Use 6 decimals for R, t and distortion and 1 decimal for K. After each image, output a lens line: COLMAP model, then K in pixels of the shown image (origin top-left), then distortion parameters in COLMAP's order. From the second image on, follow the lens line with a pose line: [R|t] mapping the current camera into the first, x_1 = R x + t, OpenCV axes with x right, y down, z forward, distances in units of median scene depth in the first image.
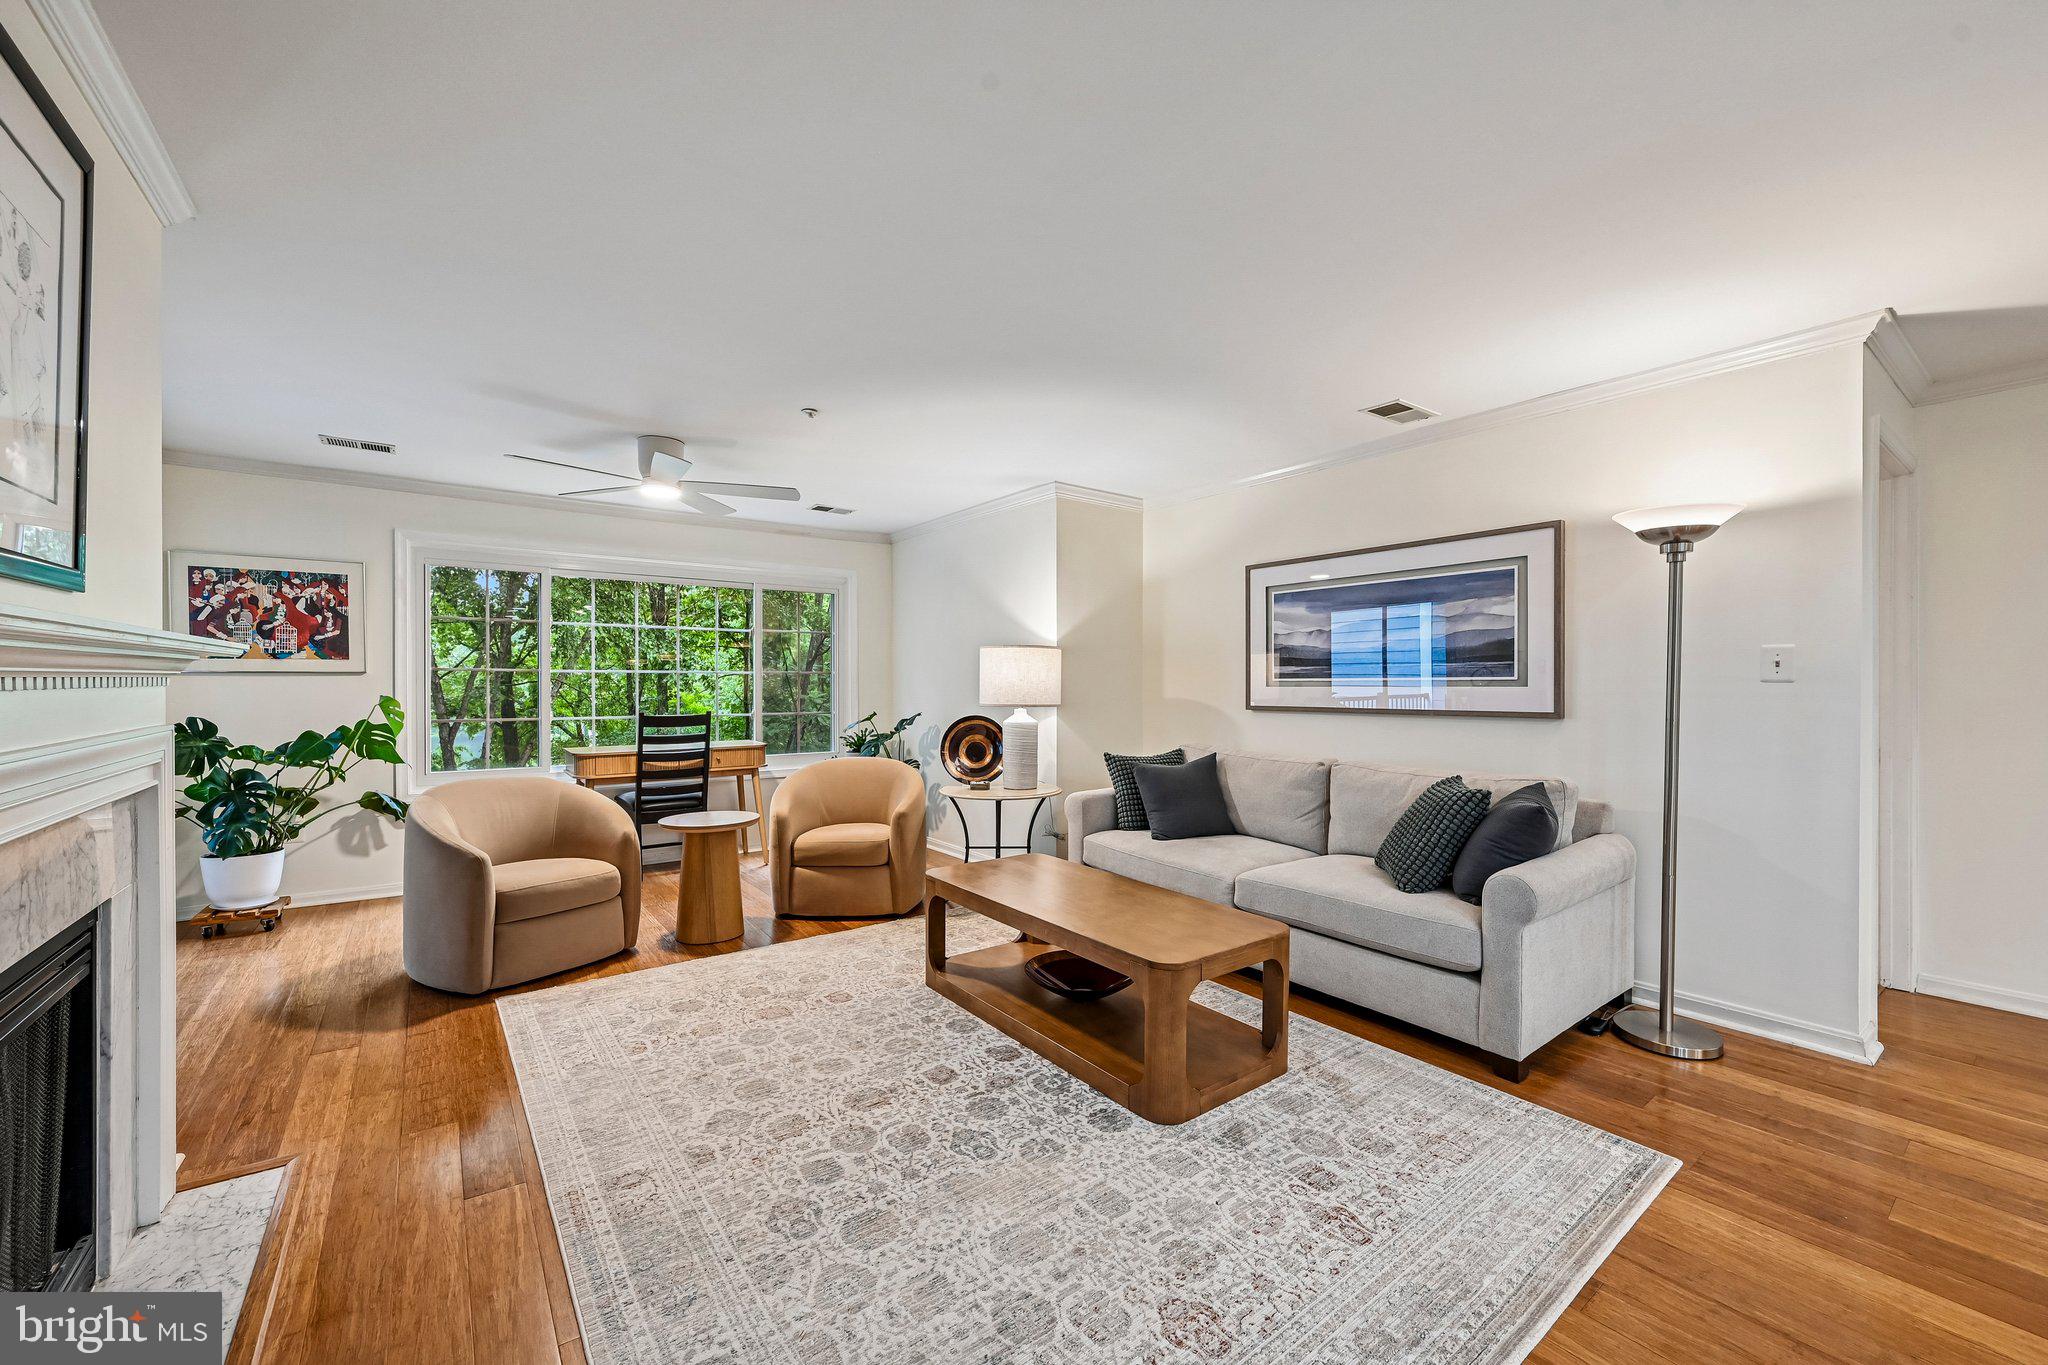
lens RADIAL K [[810.9, 0, 1029.5], [0, 810.9, 688.5], [0, 0, 1]] dist [-0.000243, -0.000260]
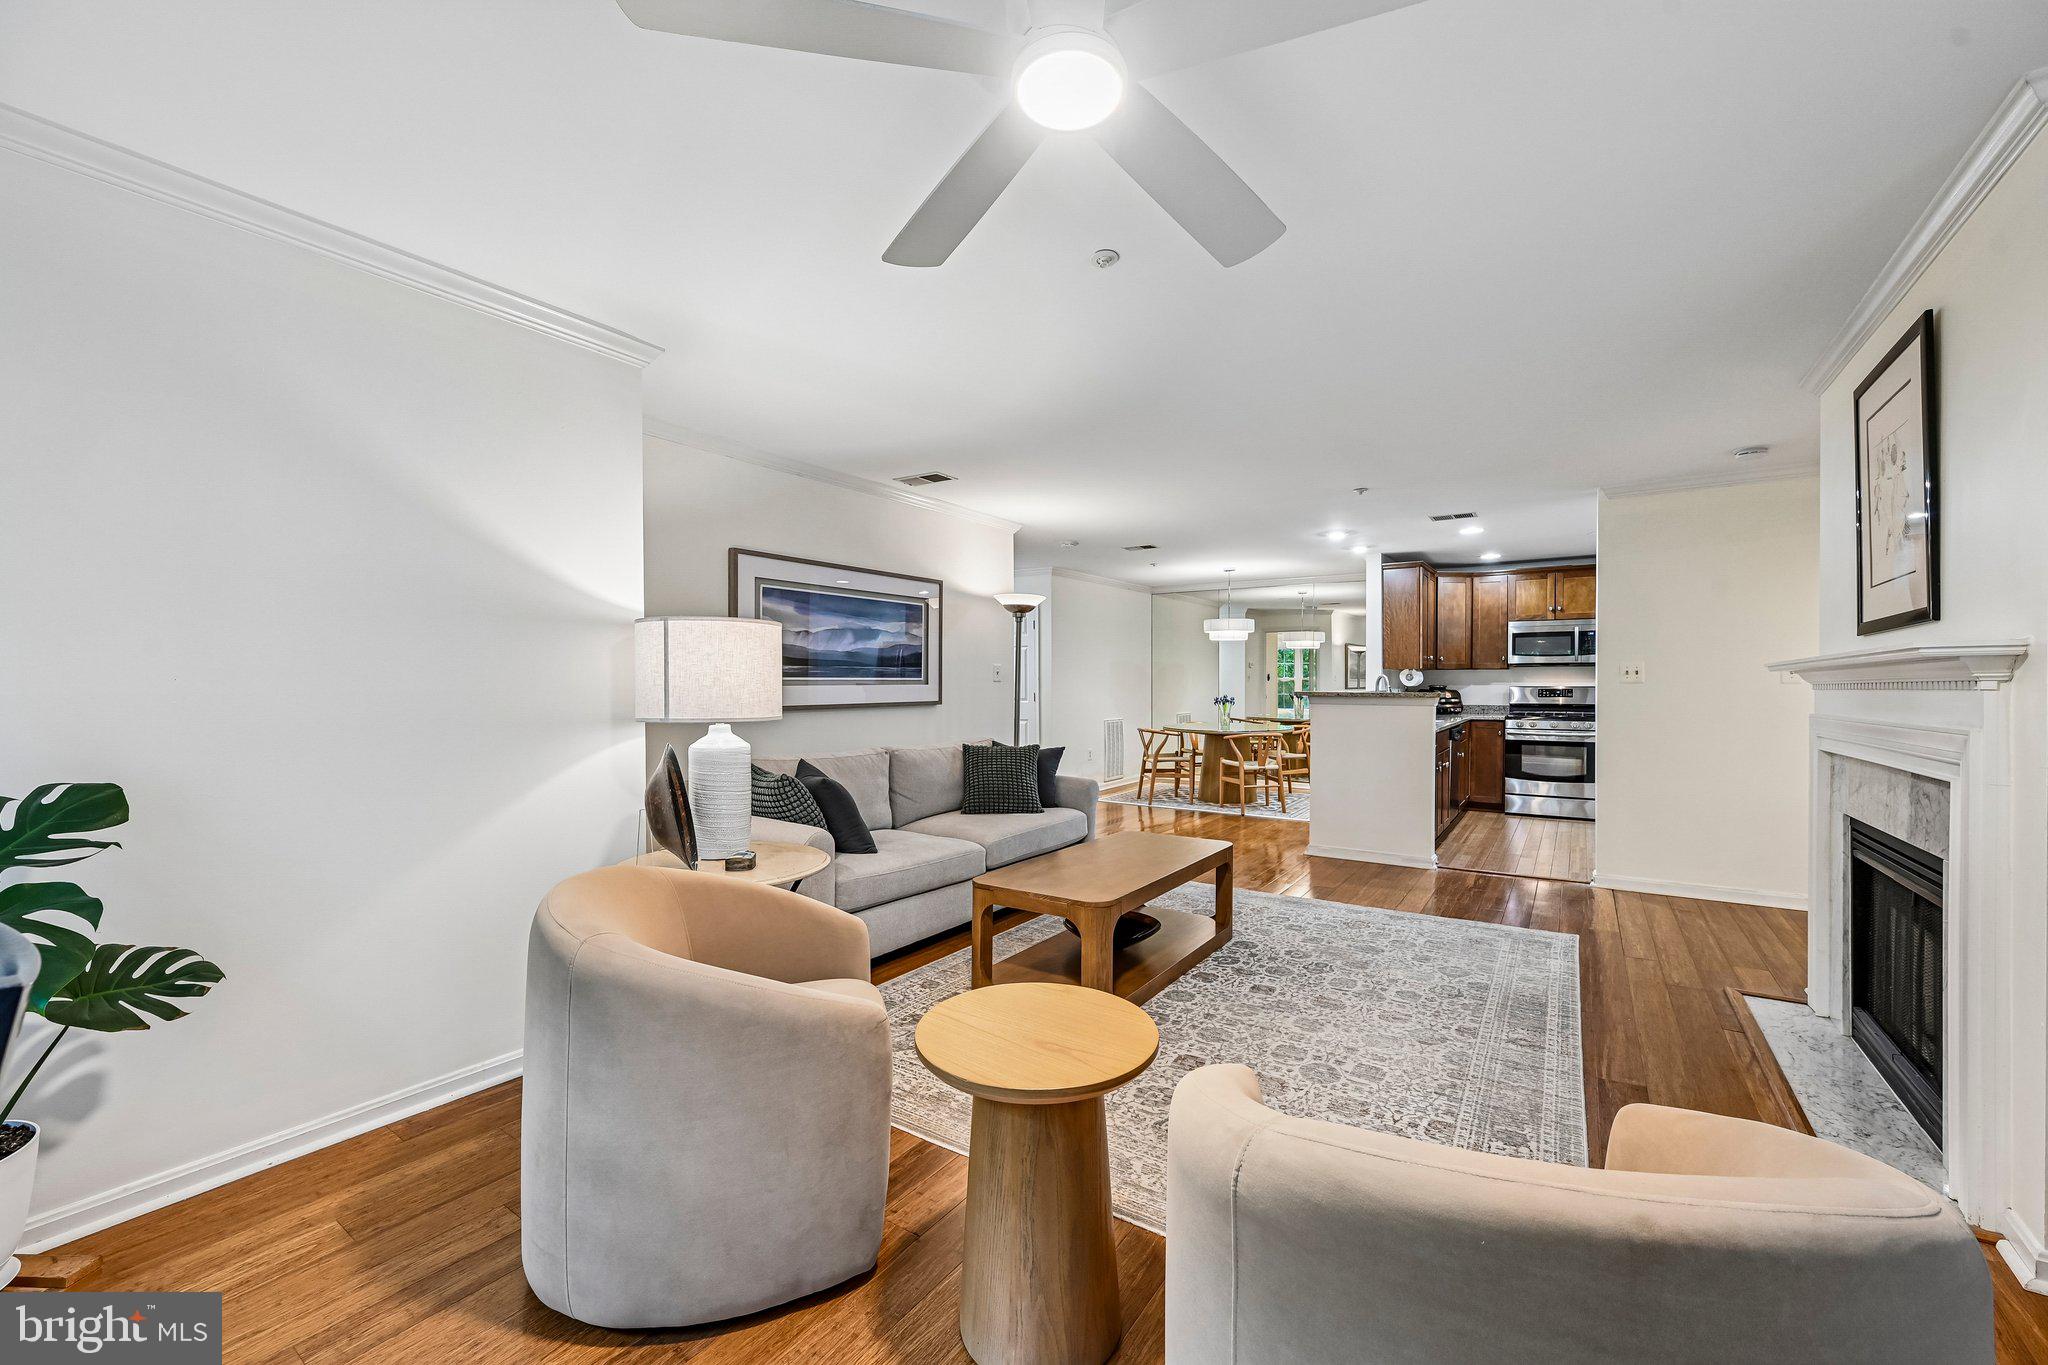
lens RADIAL K [[810.9, 0, 1027.6], [0, 810.9, 693.3], [0, 0, 1]] dist [-0.000243, -0.000260]
pose [[-0.330927, -0.014461, 0.943545, -0.706271], [0.002380, 0.999867, 0.016159, -0.008311], [-0.943653, 0.007593, -0.330849, 1.052160]]
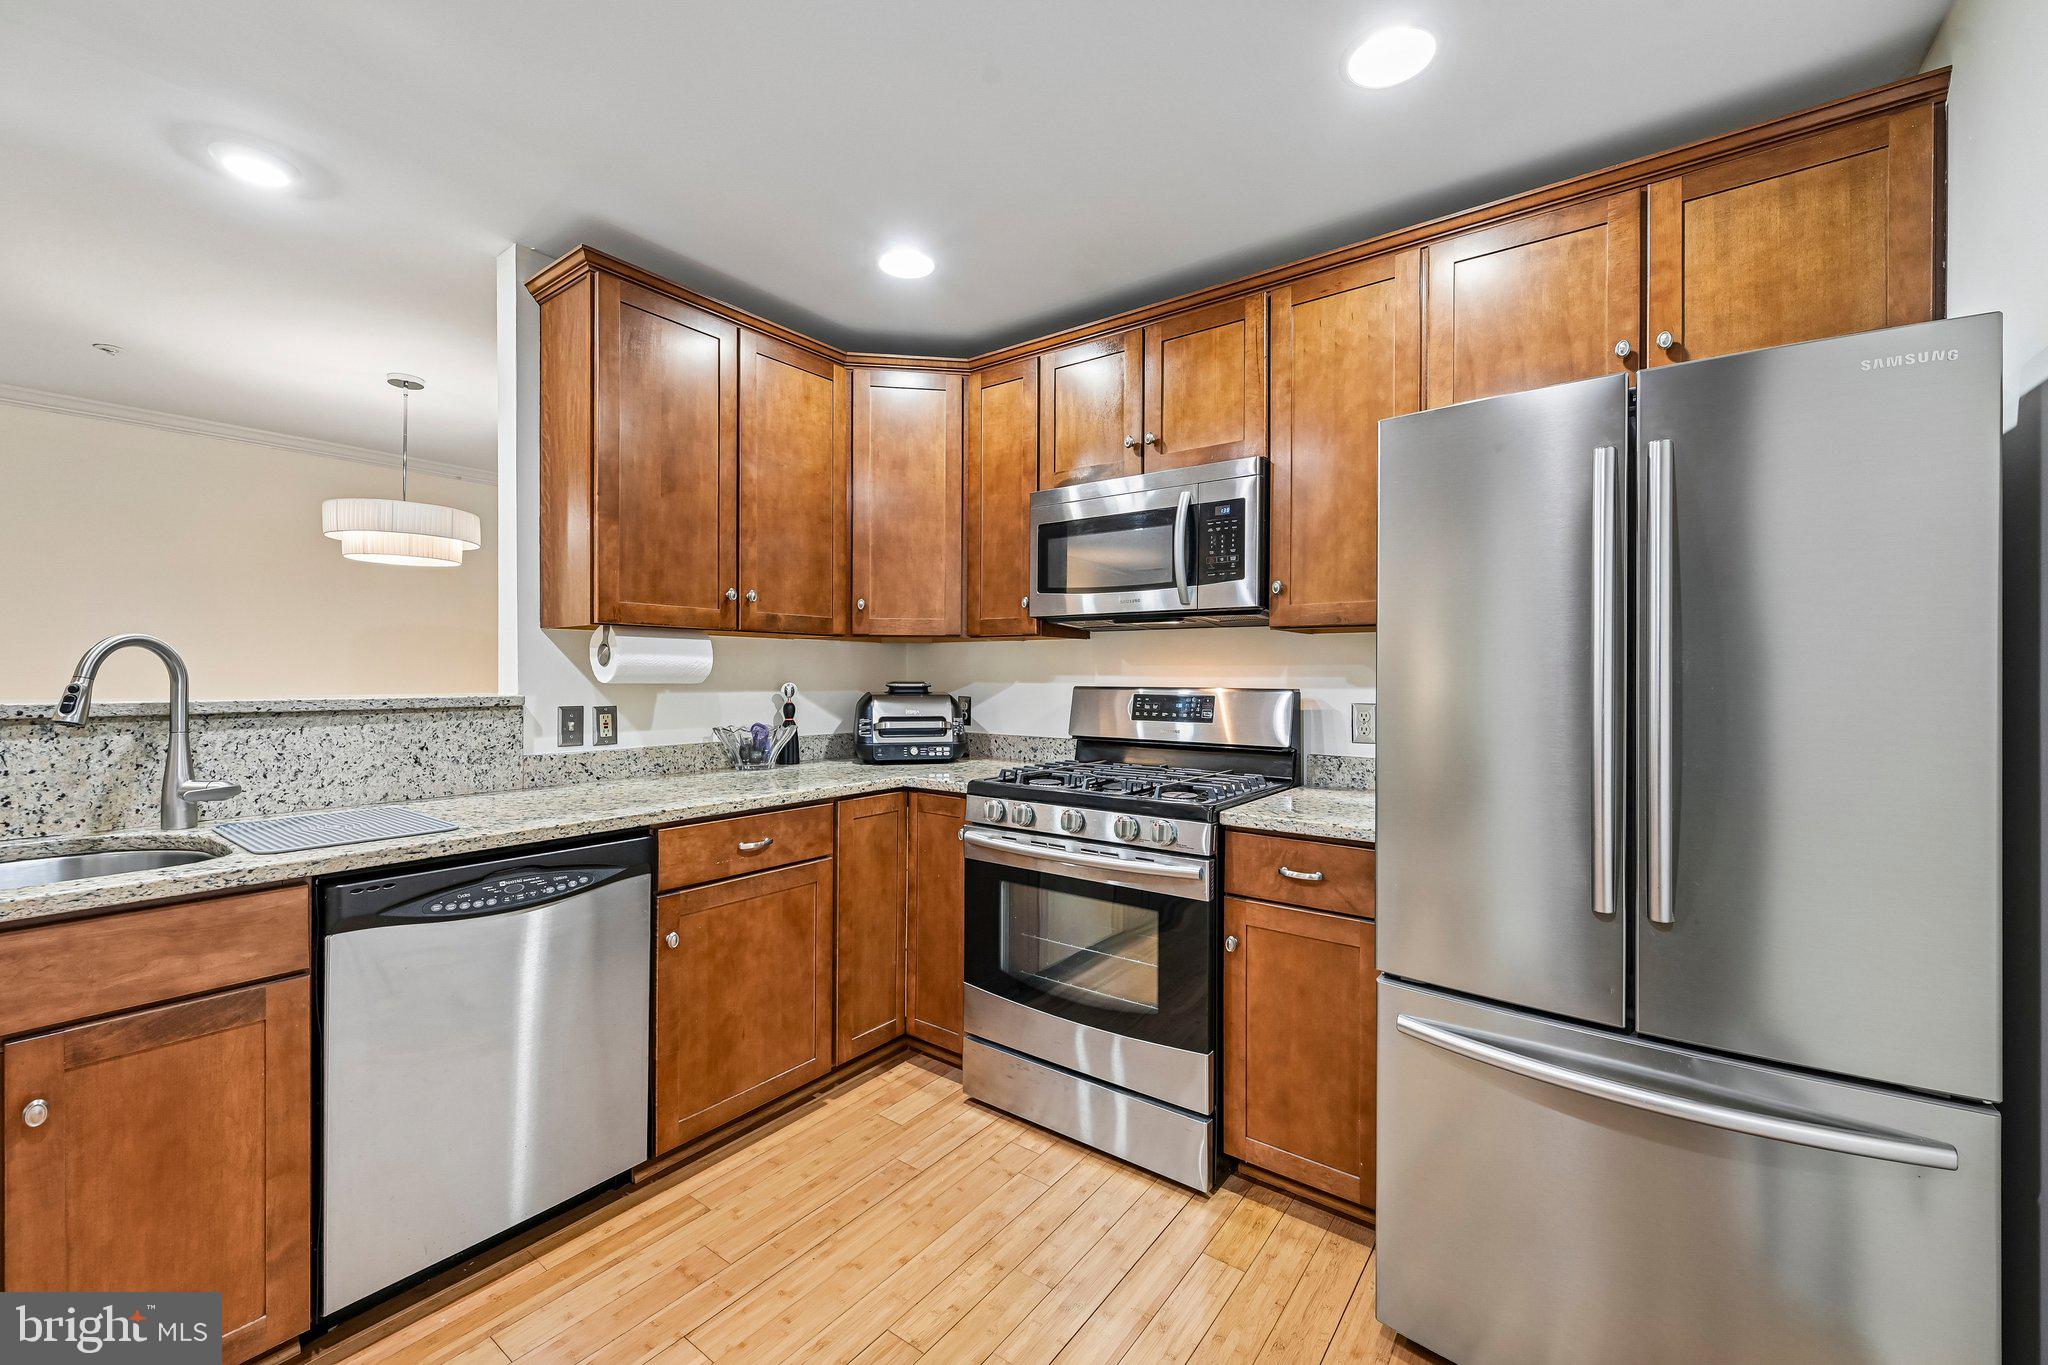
lens RADIAL K [[810.9, 0, 1032.0], [0, 810.9, 678.7], [0, 0, 1]] dist [-0.000243, -0.000260]
pose [[-0.291903, -0.004141, 0.956439, 0.073989], [-0.003489, 0.999989, 0.003264, 0.000414], [-0.956442, -0.002384, -0.291914, -0.387412]]
